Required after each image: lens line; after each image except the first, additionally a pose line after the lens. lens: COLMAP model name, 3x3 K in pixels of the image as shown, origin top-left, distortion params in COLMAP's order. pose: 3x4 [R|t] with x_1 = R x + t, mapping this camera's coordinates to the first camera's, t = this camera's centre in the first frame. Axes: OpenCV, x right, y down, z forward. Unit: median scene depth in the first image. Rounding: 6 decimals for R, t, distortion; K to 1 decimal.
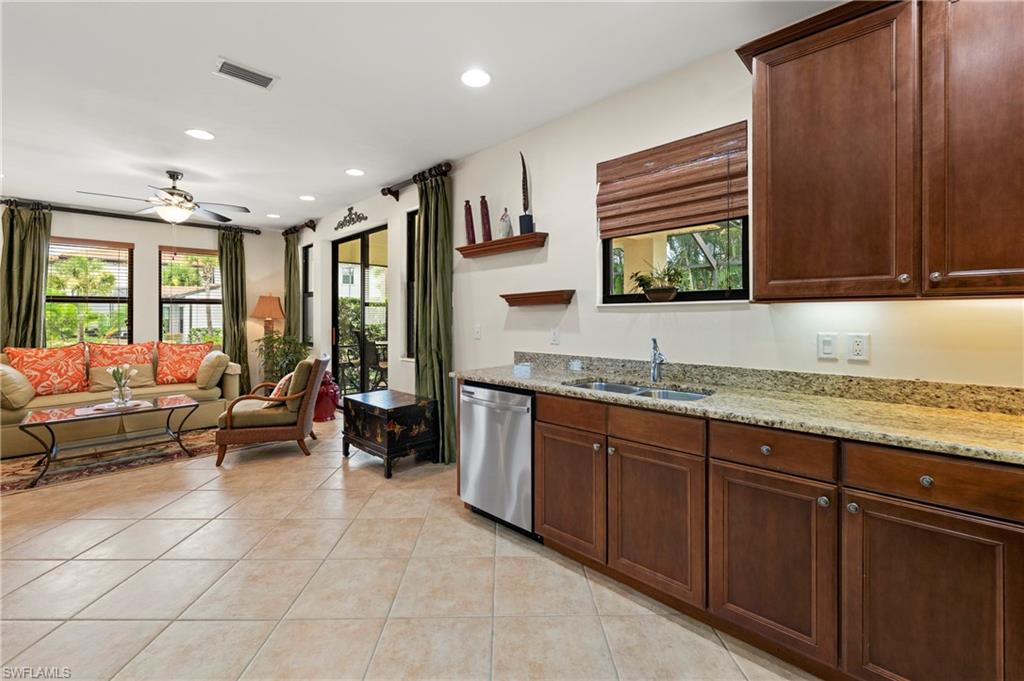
lens RADIAL K [[426.7, 0, 511.3], [0, 426.7, 315.6], [0, 0, 1]] dist [-0.013122, 0.001026]
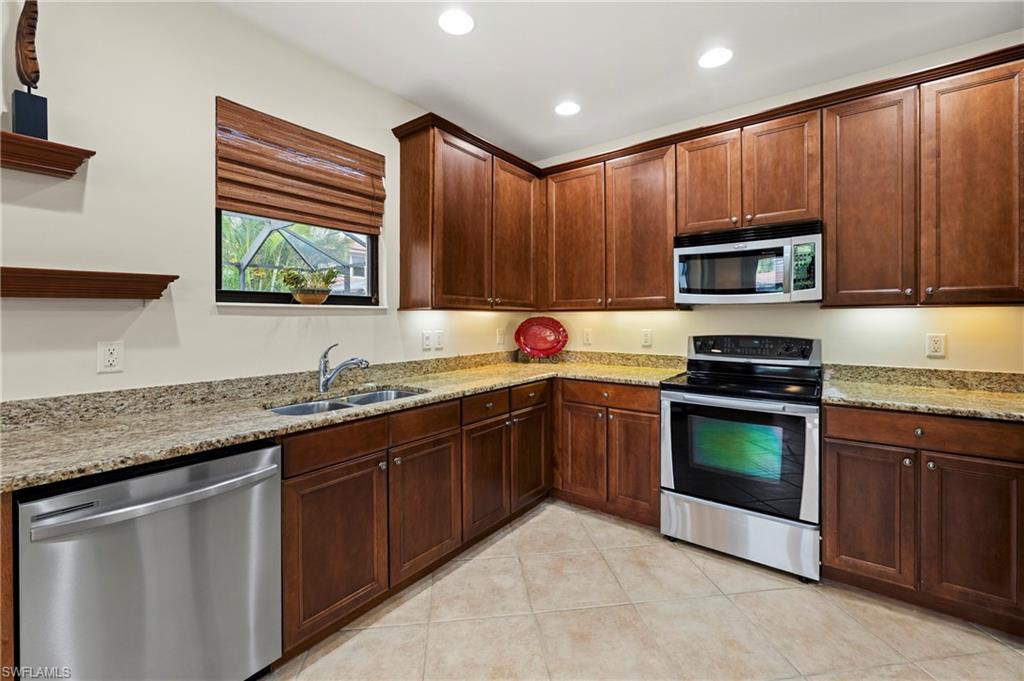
lens RADIAL K [[426.7, 0, 515.8], [0, 426.7, 319.3], [0, 0, 1]] dist [-0.013122, 0.001026]
pose [[-0.136457, 0.004500, 0.990636, -0.419628], [0.000662, 0.999990, -0.004452, 0.002943], [-0.990646, 0.000049, -0.136459, 0.489109]]
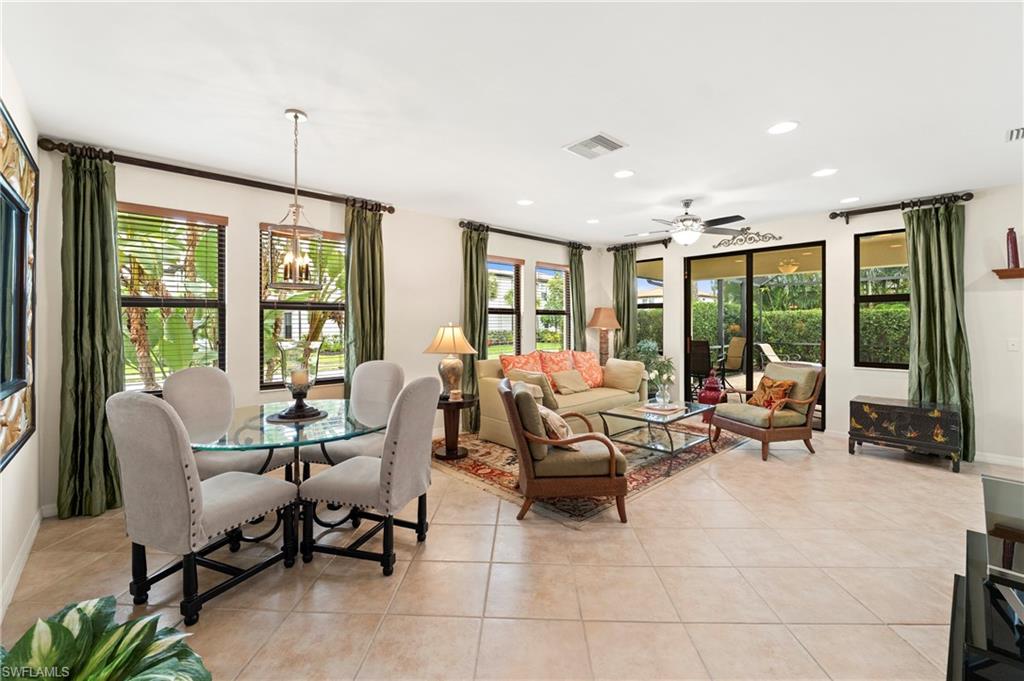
lens RADIAL K [[426.7, 0, 502.7], [0, 426.7, 322.3], [0, 0, 1]] dist [-0.013122, 0.001026]
pose [[0.998512, 0.005004, -0.054306, -1.394312], [-0.004923, 0.999987, 0.001623, -0.015959], [0.054313, -0.001354, 0.998523, -0.180899]]
